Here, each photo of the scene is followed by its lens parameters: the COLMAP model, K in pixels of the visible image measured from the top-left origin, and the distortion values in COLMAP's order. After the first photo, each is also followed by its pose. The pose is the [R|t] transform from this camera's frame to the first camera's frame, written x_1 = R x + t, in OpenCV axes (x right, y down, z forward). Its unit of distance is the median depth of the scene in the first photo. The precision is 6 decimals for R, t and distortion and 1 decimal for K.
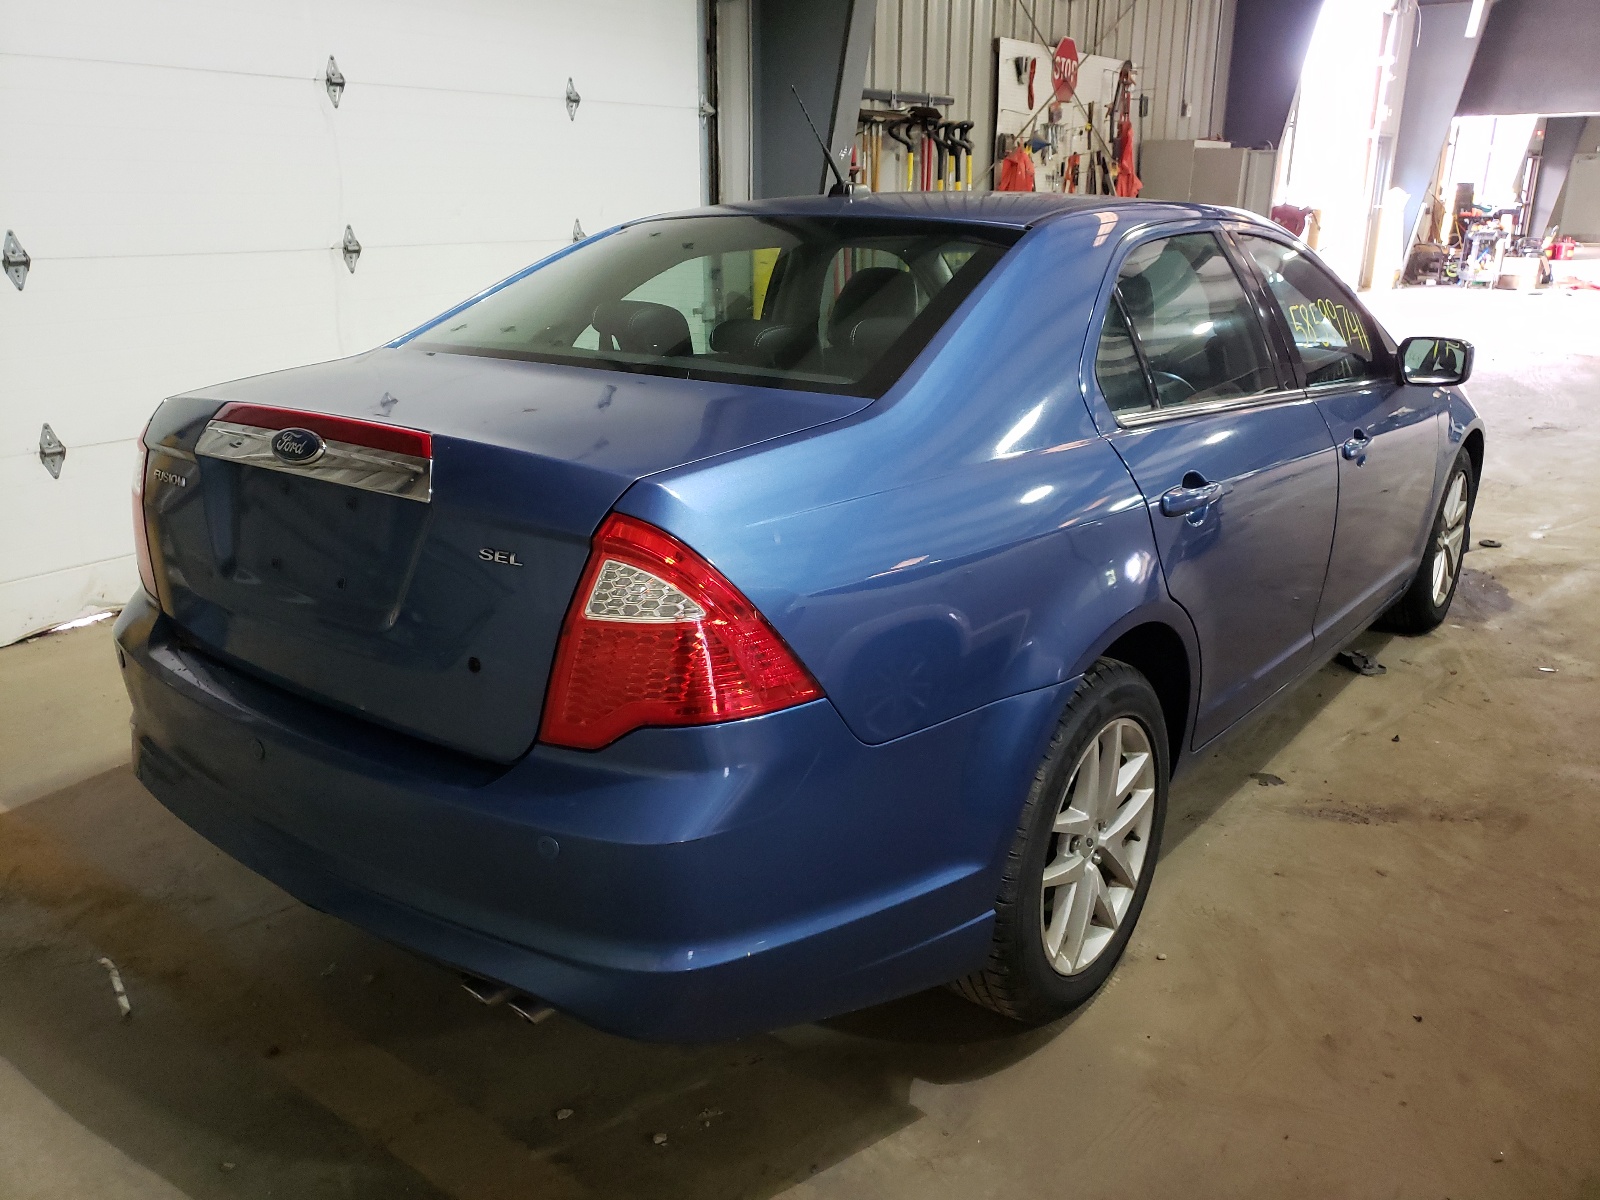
lens RADIAL K [[1289.7, 0, 800.0], [0, 1289.7, 600.0], [0, 0, 1]] dist [0.063284, -0.092384]
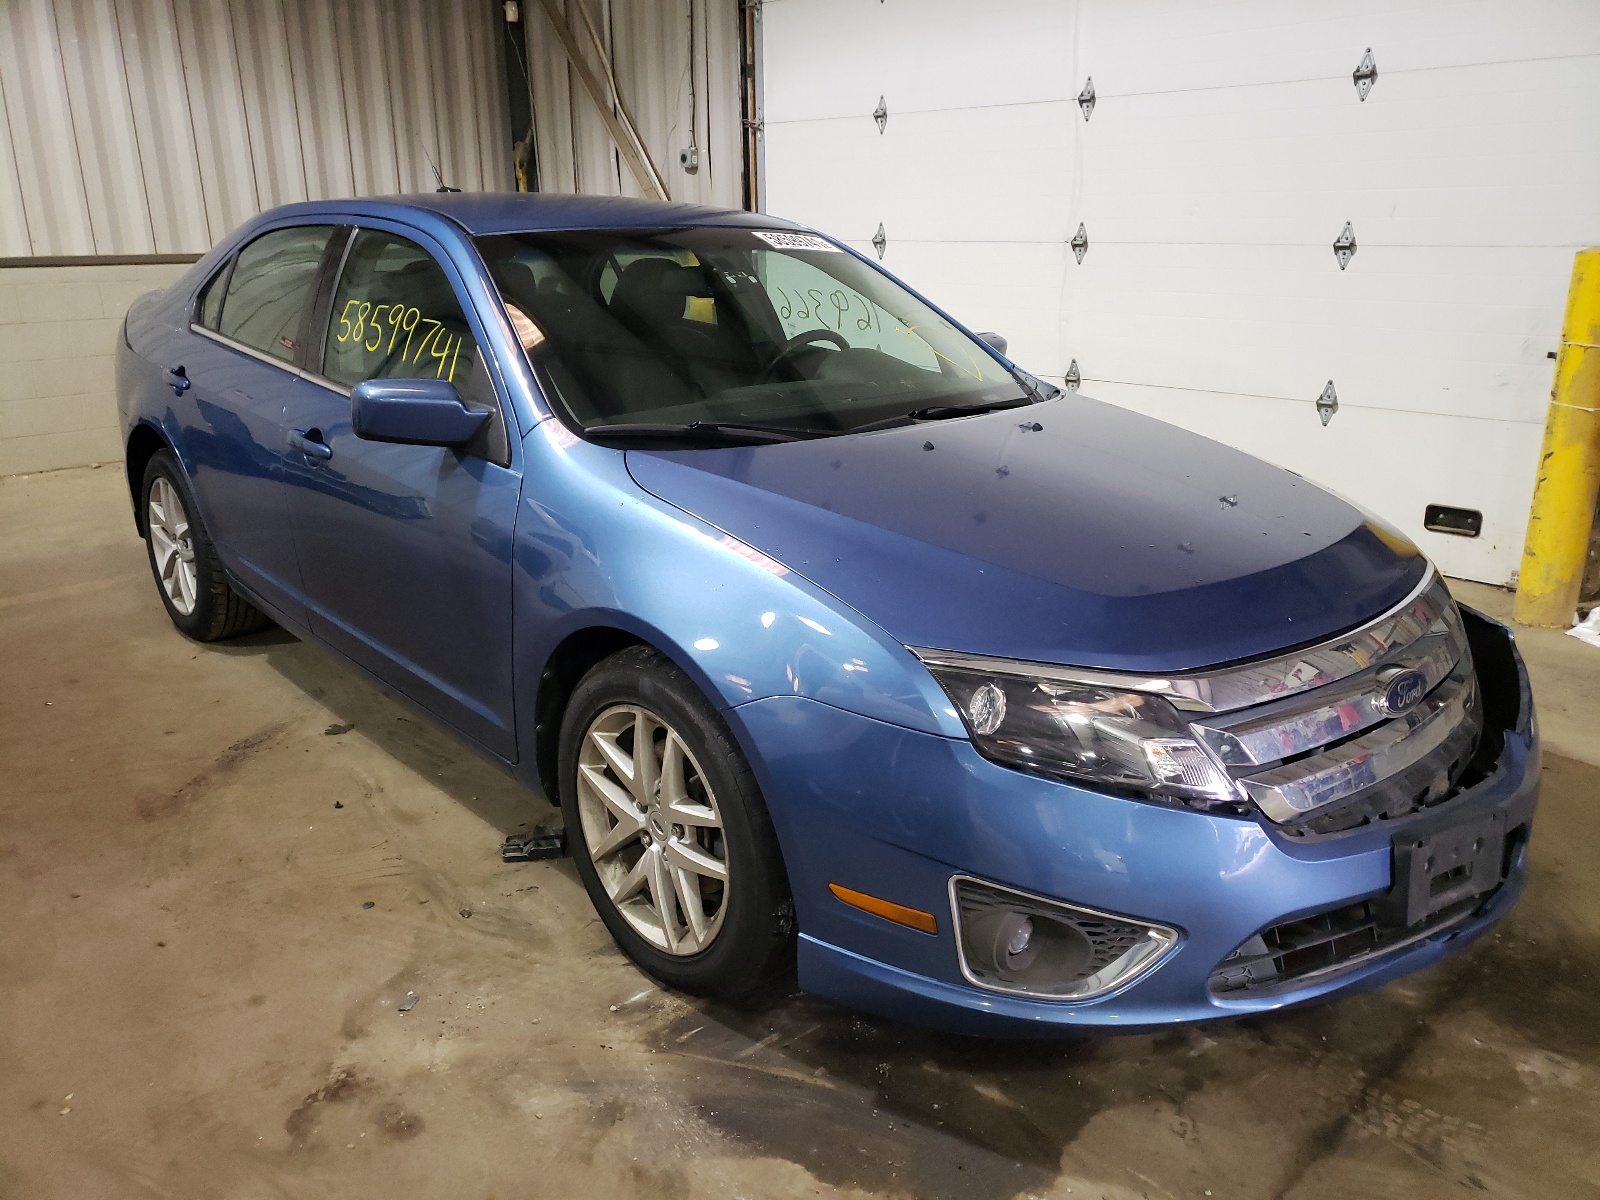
lens RADIAL K [[1289.7, 0, 800.0], [0, 1289.7, 600.0], [0, 0, 1]] dist [0.063284, -0.092384]
pose [[-0.194203, 0.292262, -0.936413, 1.275224], [-0.296934, 0.892290, 0.340072, -0.445357], [0.934942, 0.344095, -0.086503, 1.420238]]
